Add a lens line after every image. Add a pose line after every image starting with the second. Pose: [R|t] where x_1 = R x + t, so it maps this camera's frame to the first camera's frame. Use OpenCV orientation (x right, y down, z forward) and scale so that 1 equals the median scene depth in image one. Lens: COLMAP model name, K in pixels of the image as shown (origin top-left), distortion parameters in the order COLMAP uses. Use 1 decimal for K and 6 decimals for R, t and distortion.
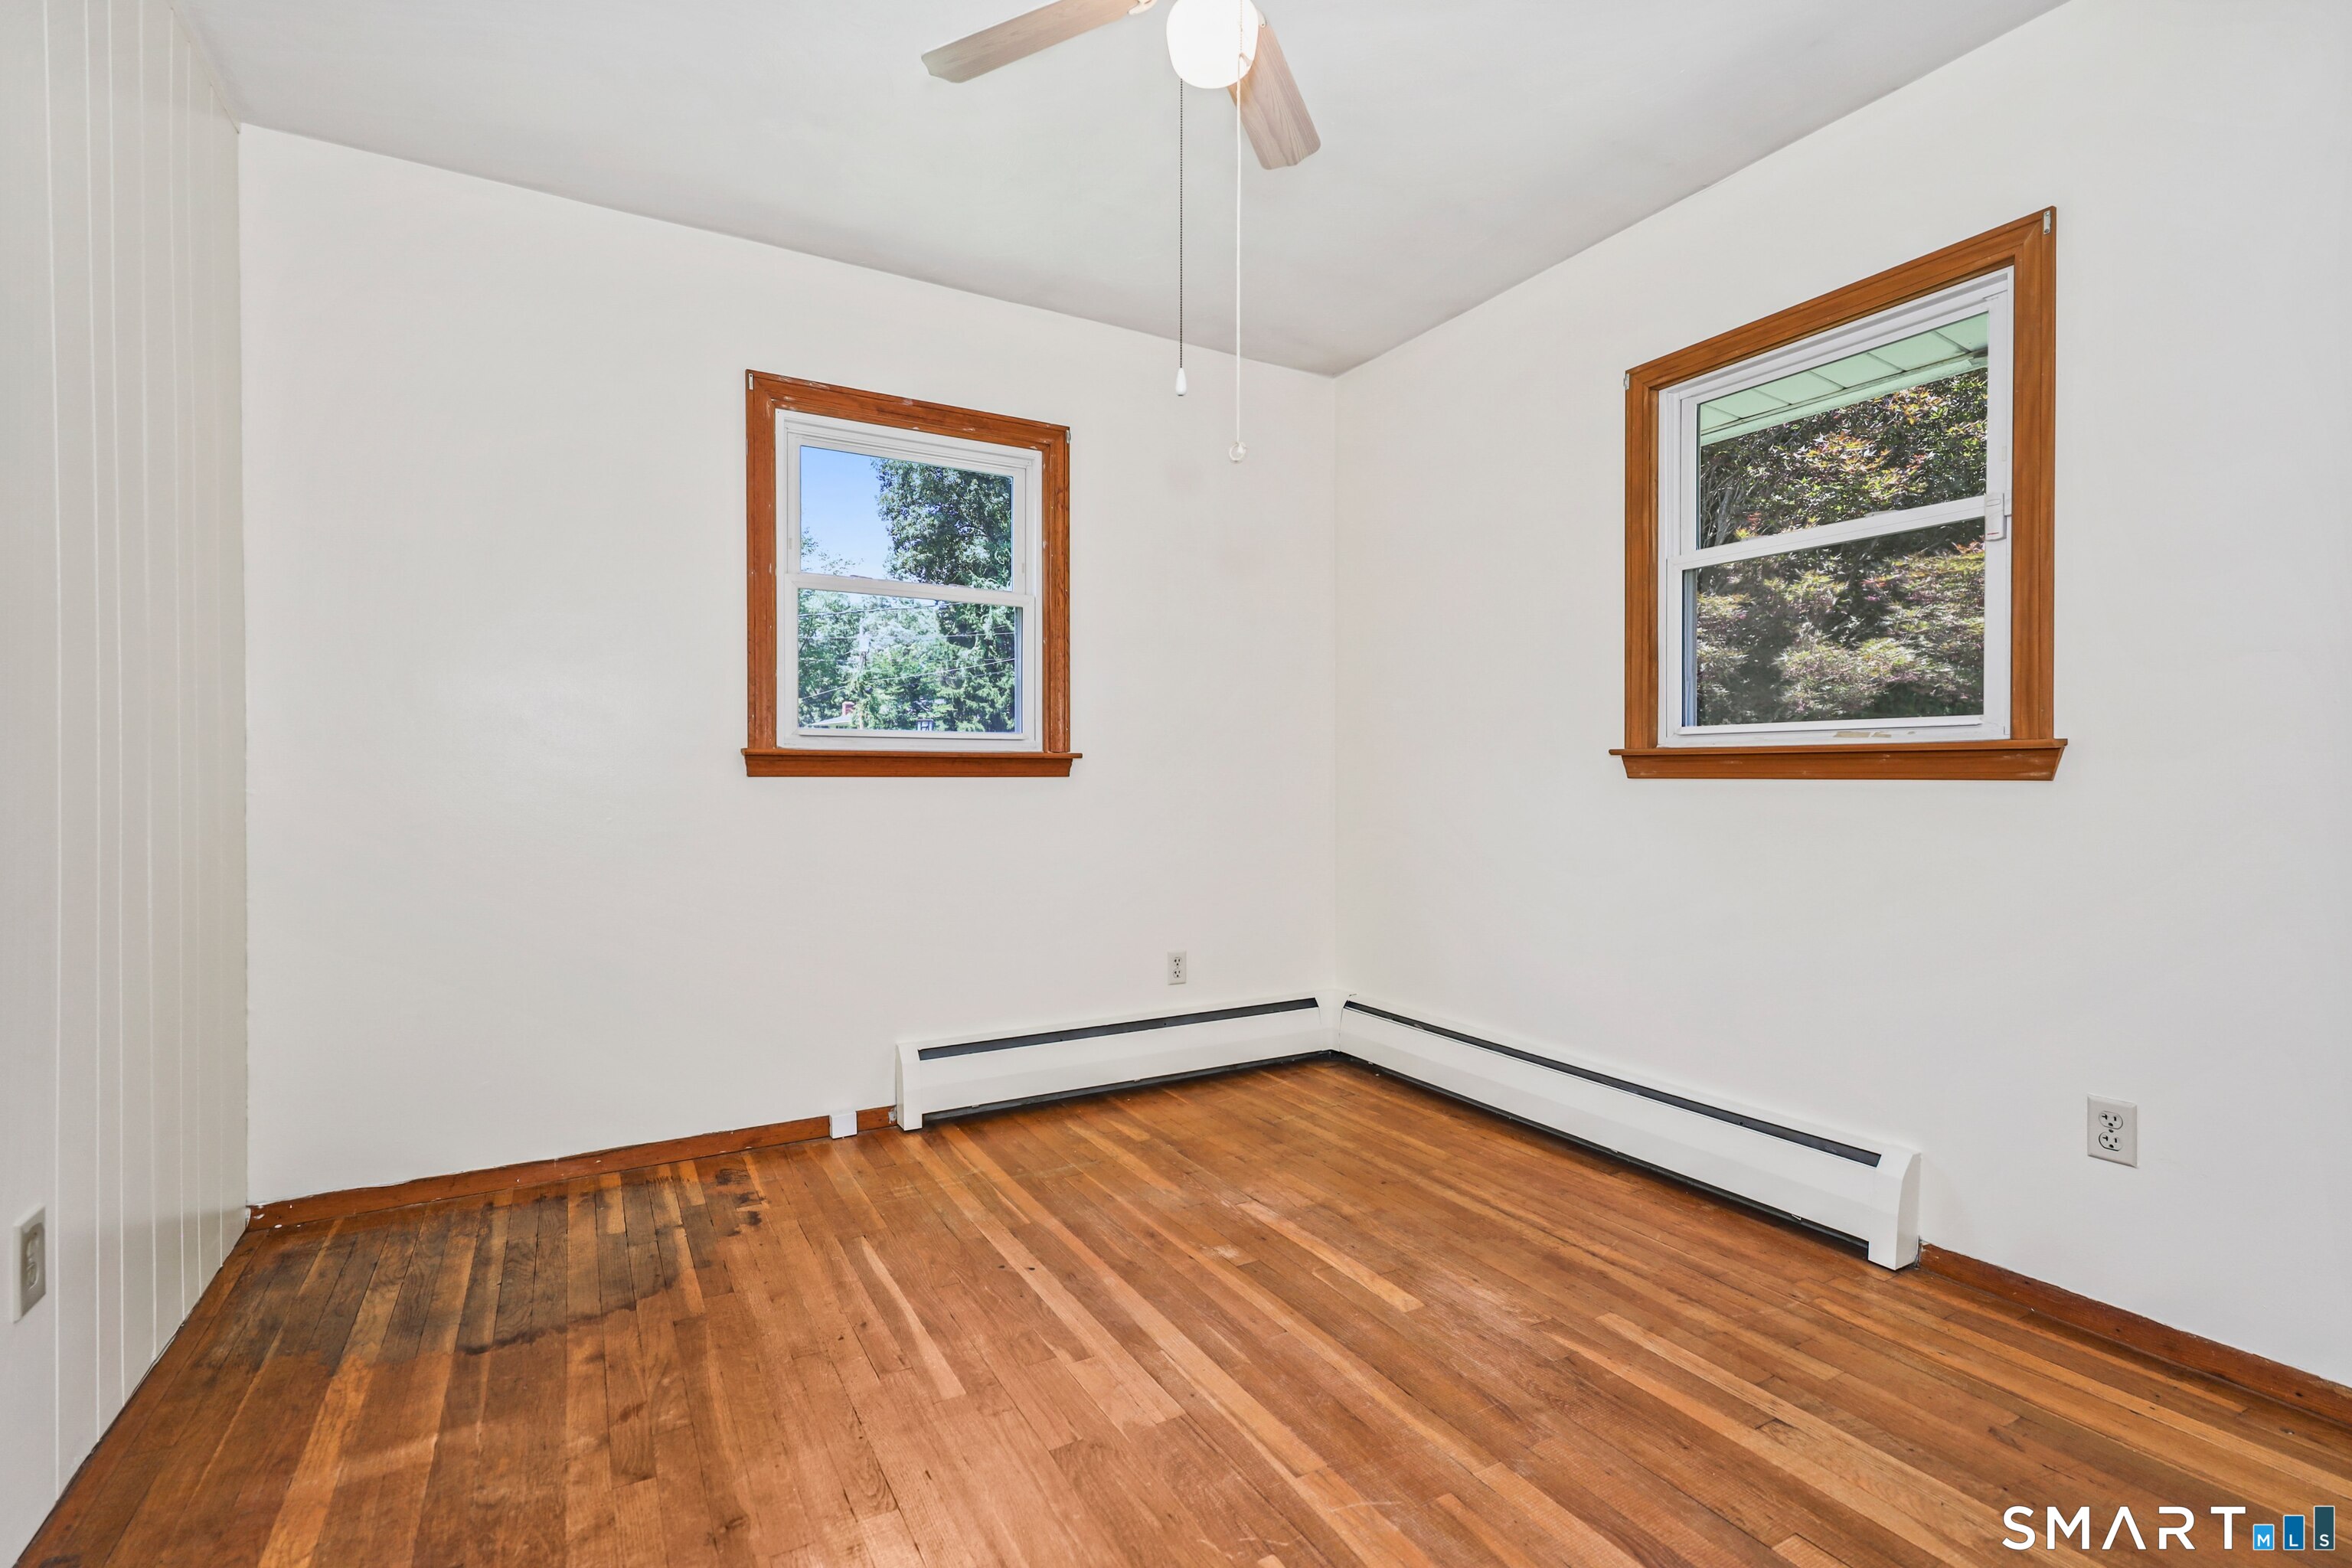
lens RADIAL K [[1051.2, 0, 1176.0], [0, 1051.2, 784.0], [0, 0, 1]] dist [0.012390, 0.000087]
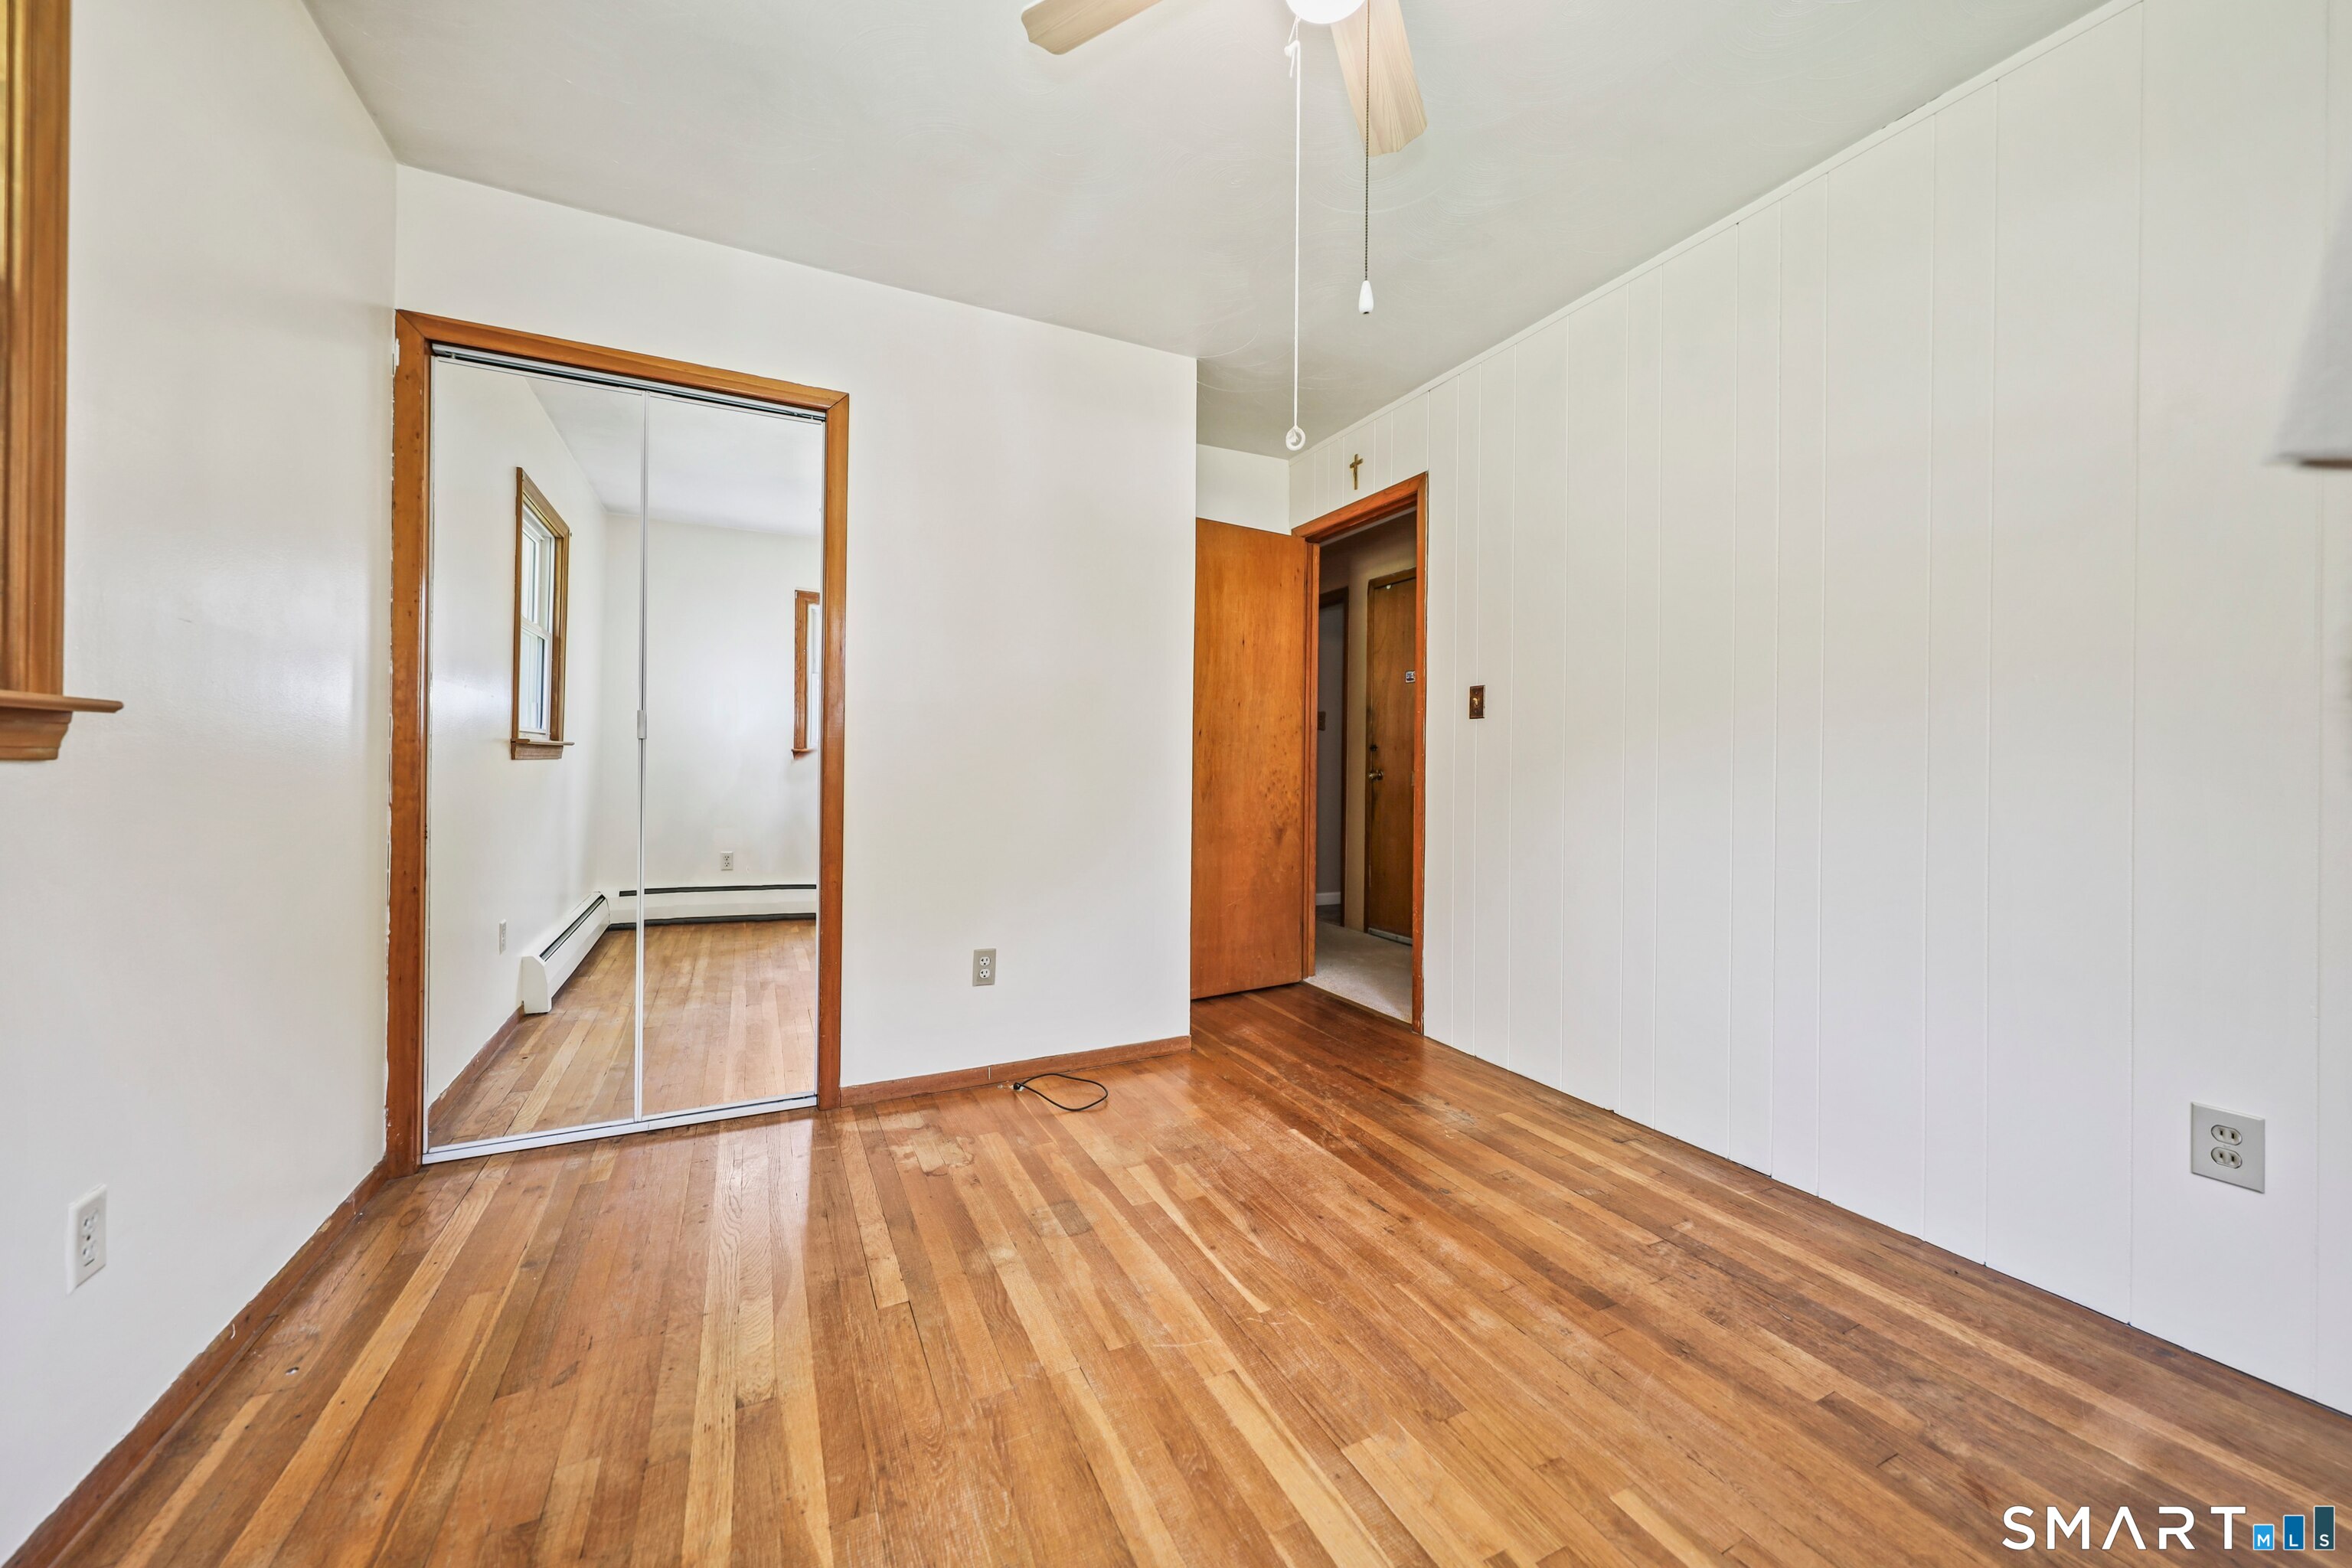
lens RADIAL K [[868.8, 0, 1150.2], [0, 868.8, 769.2], [0, 0, 1]] dist [-0.000923, 0.001288]
pose [[-0.995776, -0.009974, 0.091273, 0.098764], [-0.008634, 0.999849, 0.015059, -0.012737], [-0.091410, 0.014207, -0.995712, 1.540883]]
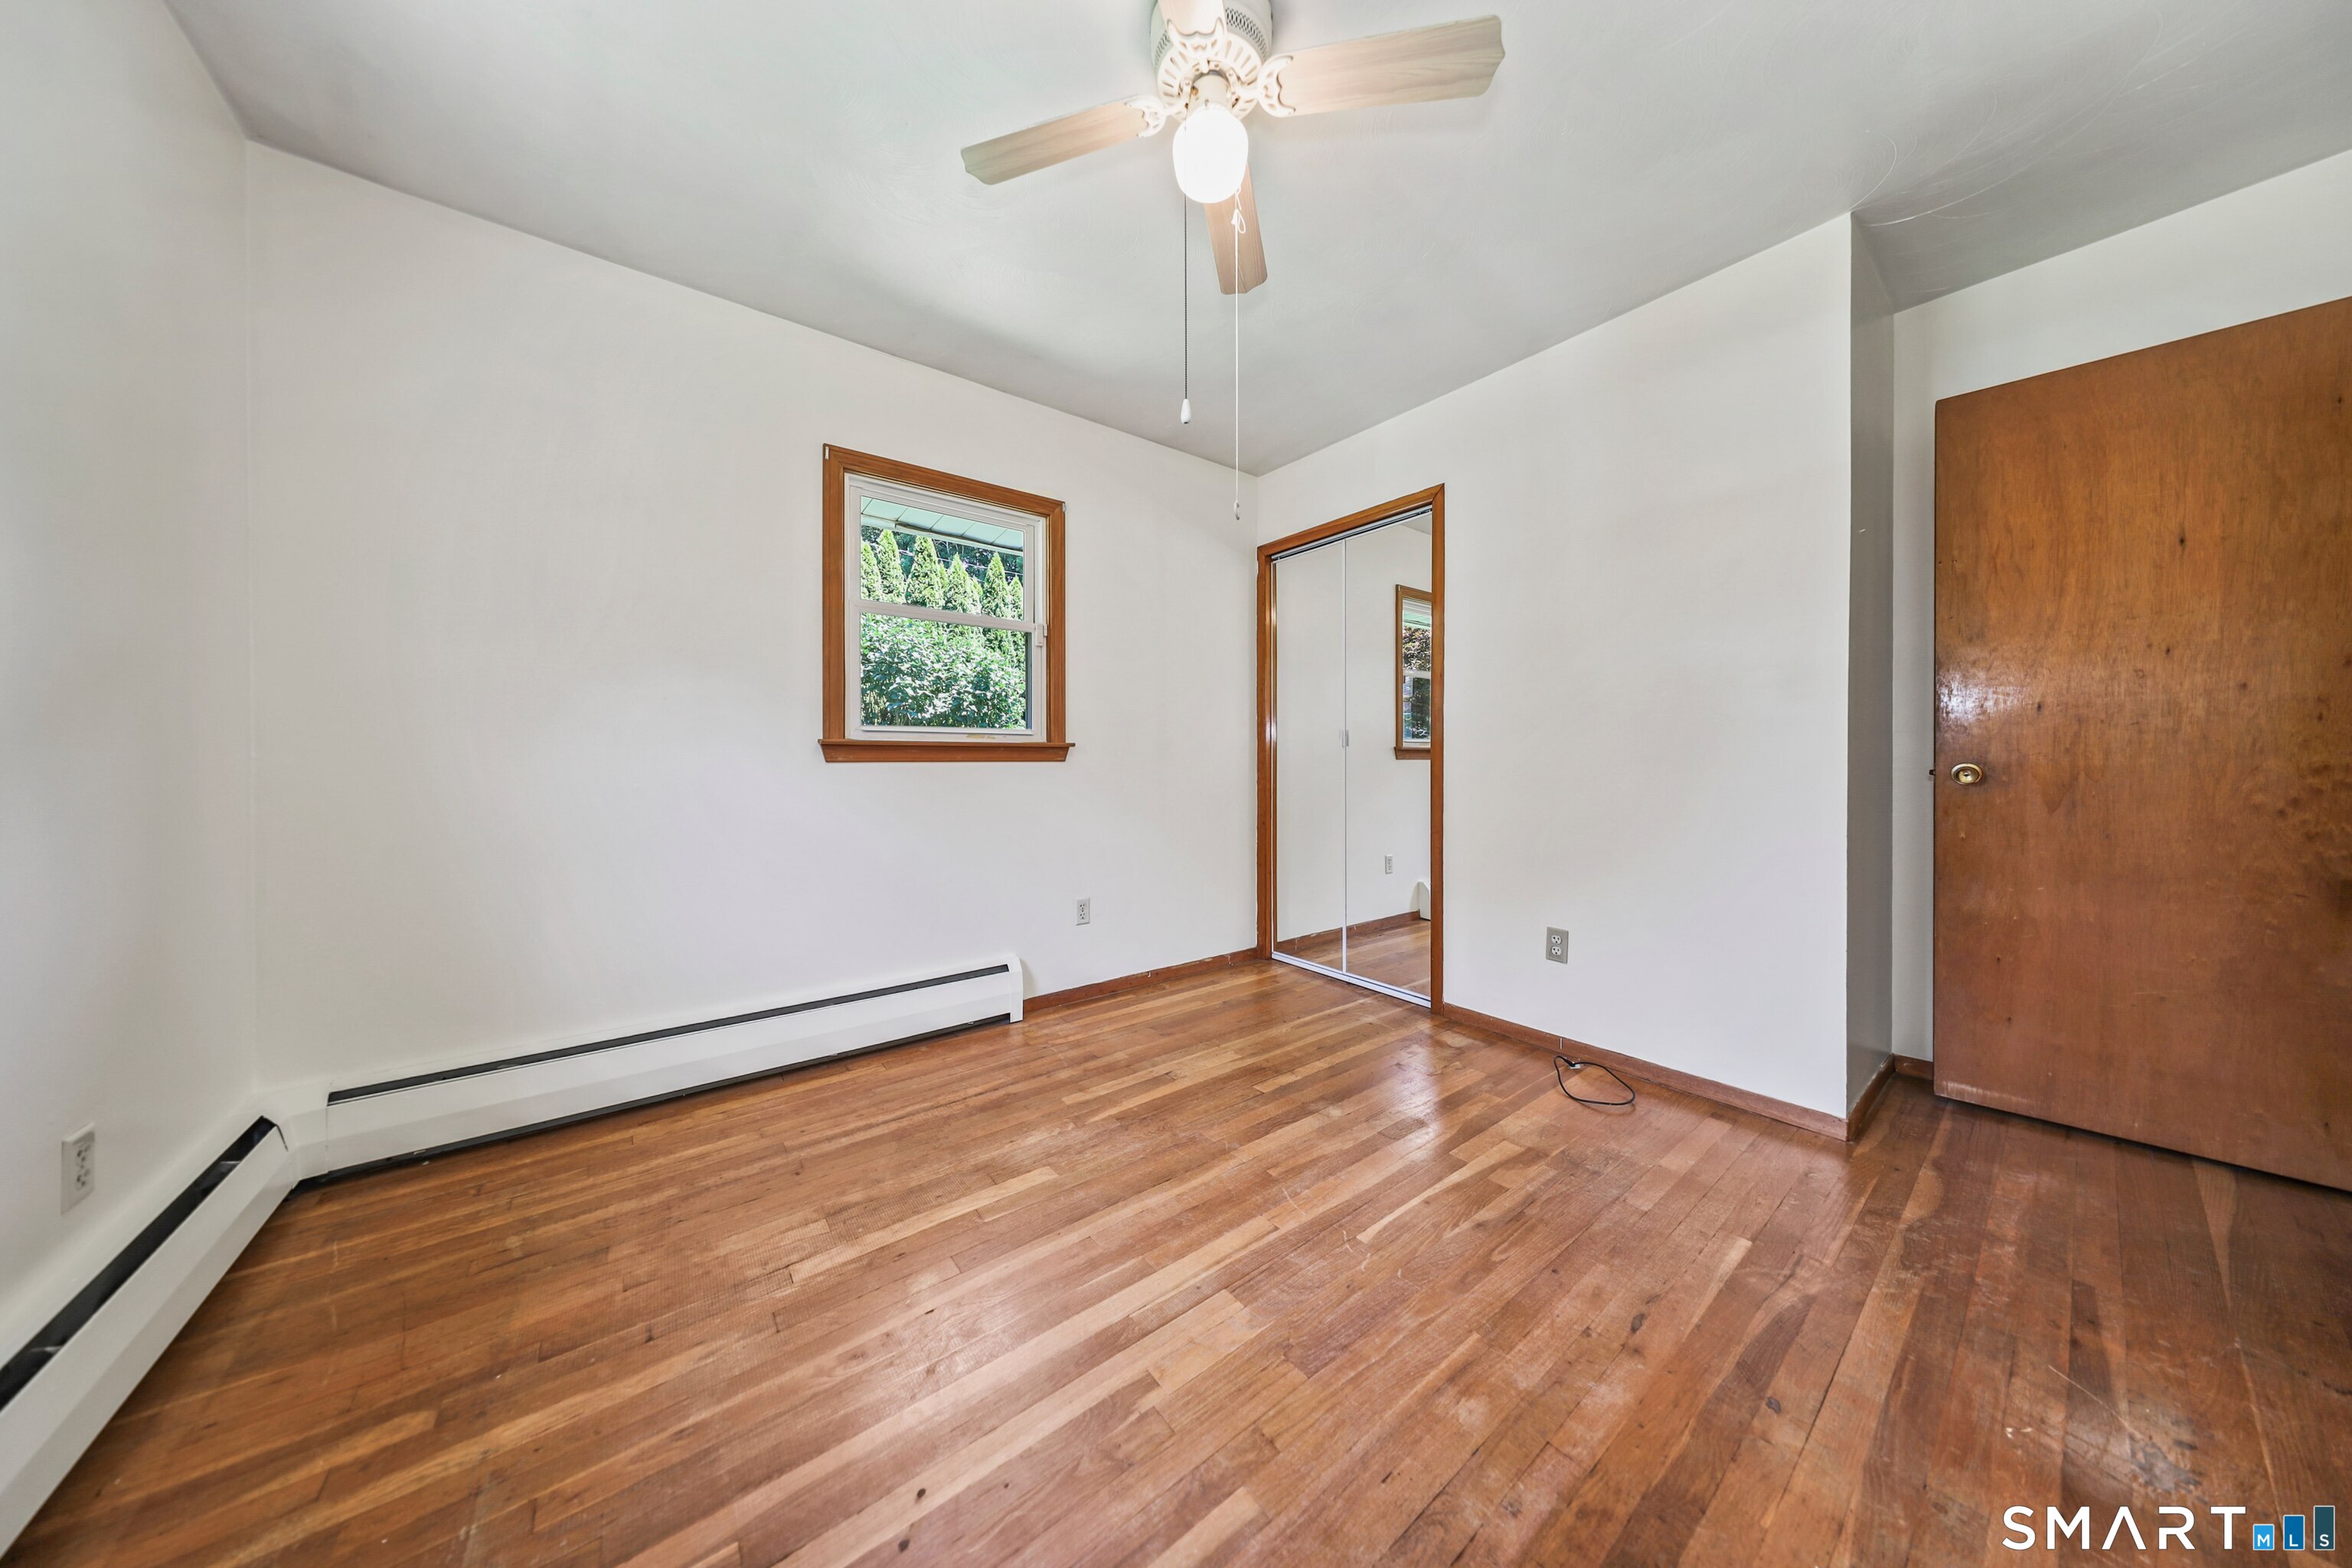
lens RADIAL K [[699.1, 0, 1154.3], [0, 699.1, 767.8], [0, 0, 1]] dist [0.001012, 0.000042]
pose [[-0.104356, -0.013804, 0.994444, -0.667536], [0.012241, 0.999810, 0.015163, -0.010995], [-0.994465, 0.013755, -0.104167, 1.005772]]
